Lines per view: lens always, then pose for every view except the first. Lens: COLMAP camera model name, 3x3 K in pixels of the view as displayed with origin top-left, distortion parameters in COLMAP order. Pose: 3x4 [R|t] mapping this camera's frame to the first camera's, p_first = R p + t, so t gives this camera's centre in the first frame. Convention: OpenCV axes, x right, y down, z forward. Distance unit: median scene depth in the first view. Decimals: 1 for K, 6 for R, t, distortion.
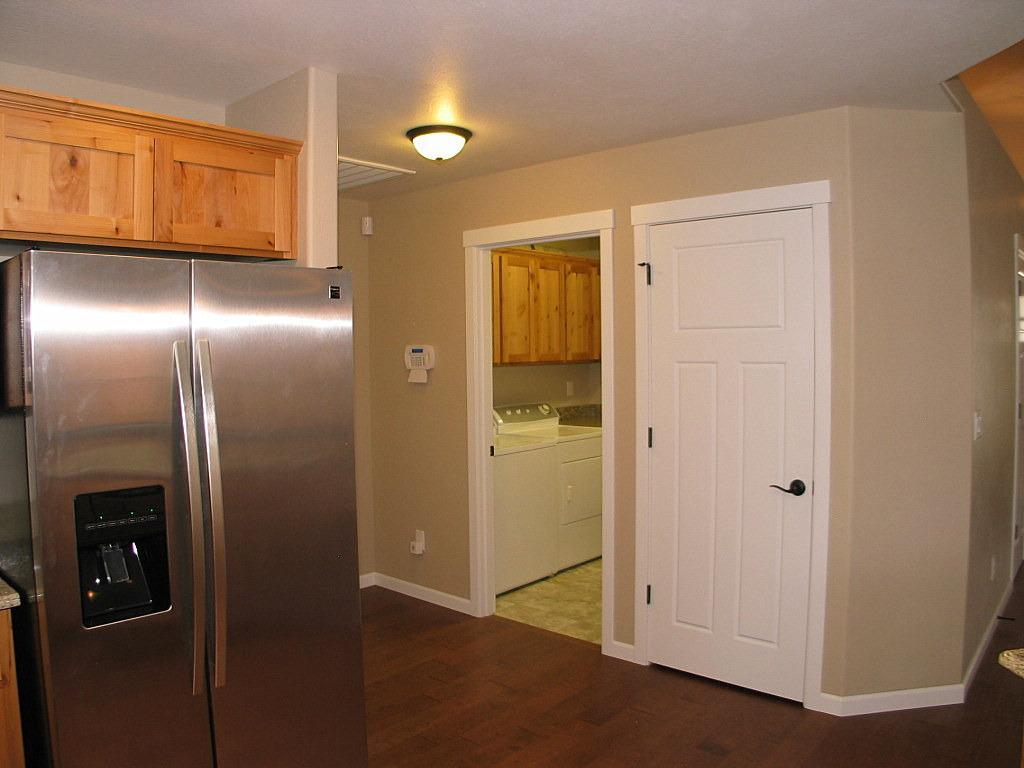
lens RADIAL K [[777.1, 0, 512.0], [0, 777.1, 382.2], [0, 0, 1]] dist [-0.165868, 0.044478]
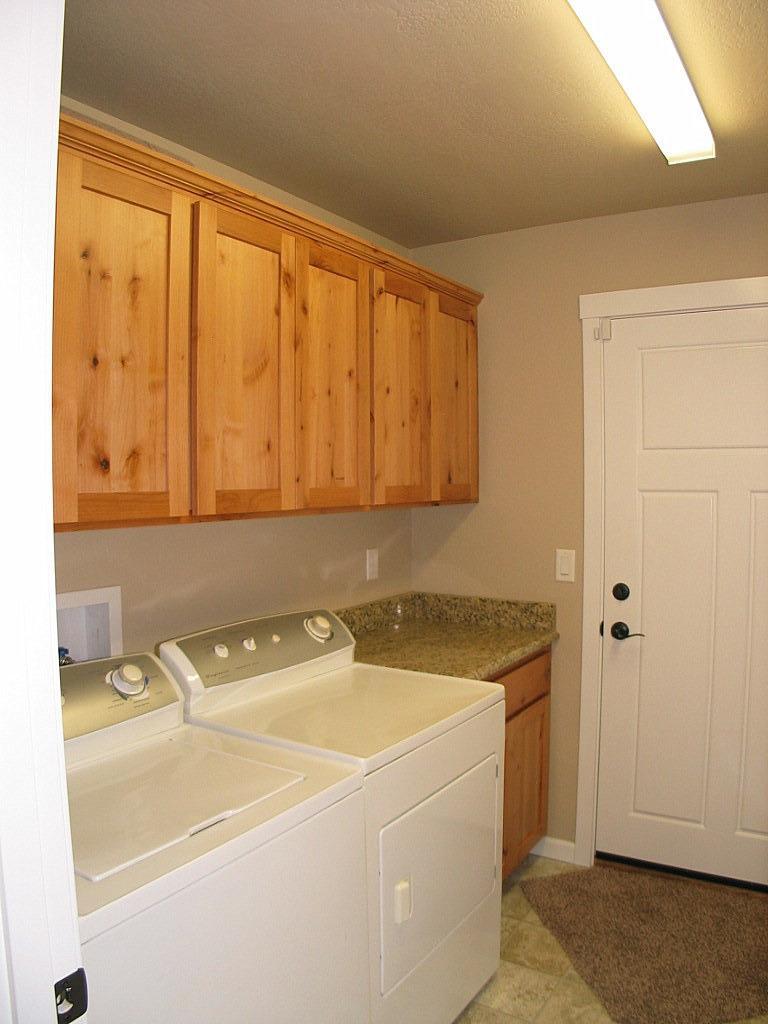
lens RADIAL K [[777.1, 0, 385.3], [0, 777.1, 510.9], [0, 0, 1]] dist [-0.165868, 0.044478]
pose [[0.990579, 0.002929, 0.136913, 0.021629], [-0.002668, 0.999994, -0.002086, -0.024624], [-0.136918, 0.001701, 0.990581, 0.613159]]
